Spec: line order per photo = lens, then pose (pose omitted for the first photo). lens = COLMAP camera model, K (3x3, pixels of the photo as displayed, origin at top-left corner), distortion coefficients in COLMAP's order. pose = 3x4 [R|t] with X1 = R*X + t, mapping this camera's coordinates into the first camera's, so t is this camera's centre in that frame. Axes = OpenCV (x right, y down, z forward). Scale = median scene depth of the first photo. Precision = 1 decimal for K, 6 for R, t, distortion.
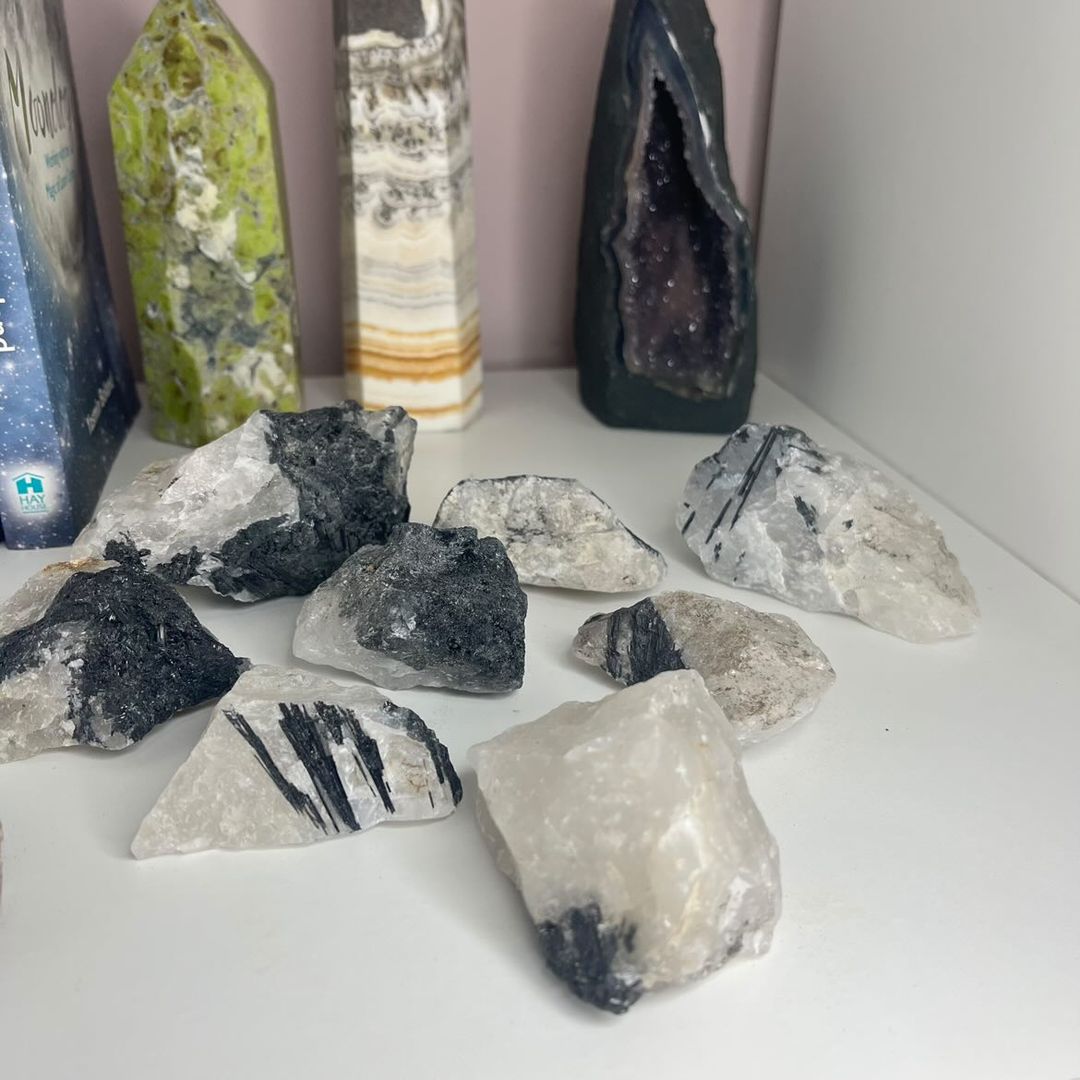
lens RADIAL K [[1075.0, 0, 540.0], [0, 1075.0, 540.0], [0, 0, 1]] dist [0.000221, -0.006006]
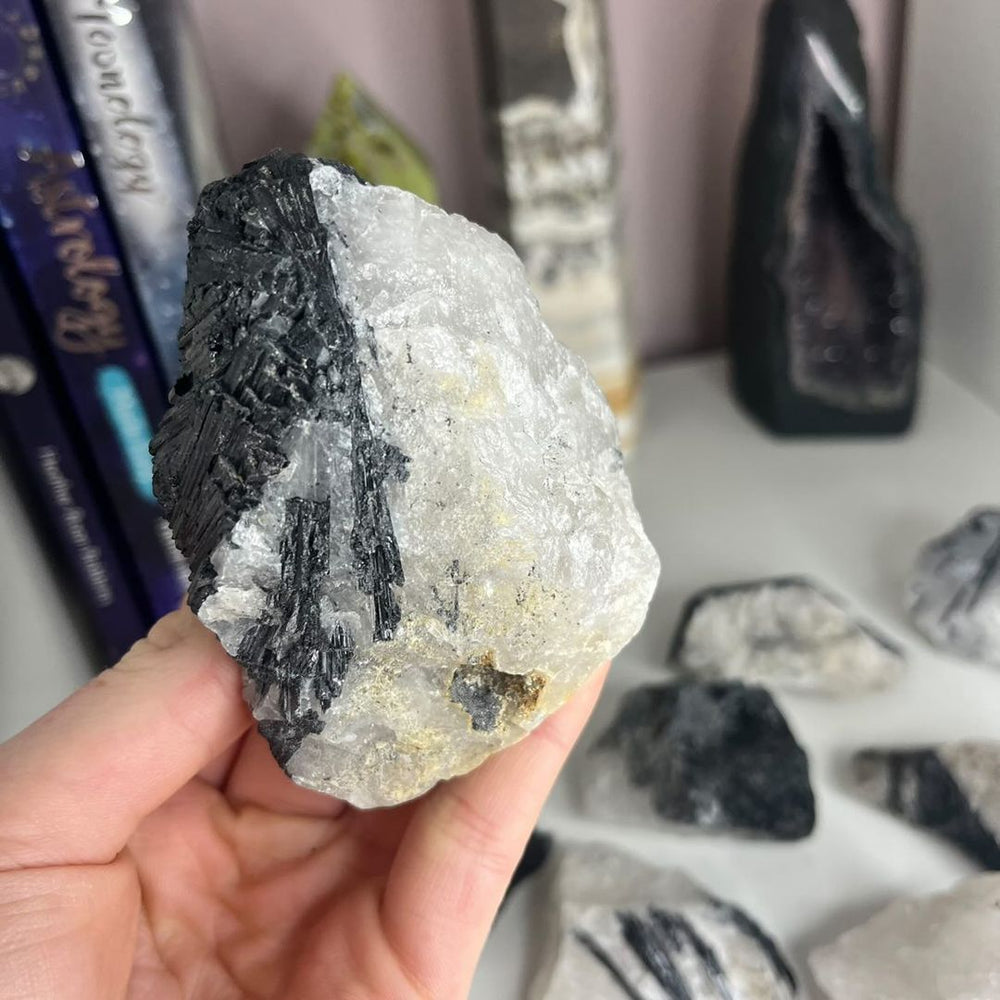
lens RADIAL K [[995.4, 0, 500.0], [0, 995.4, 500.0], [0, 0, 1]] dist [0.000221, -0.006006]
pose [[0.990395, -0.102175, -0.093159, -0.148389], [0.114667, 0.983424, 0.140458, -0.274611], [0.077264, -0.149791, 0.985694, 0.044880]]
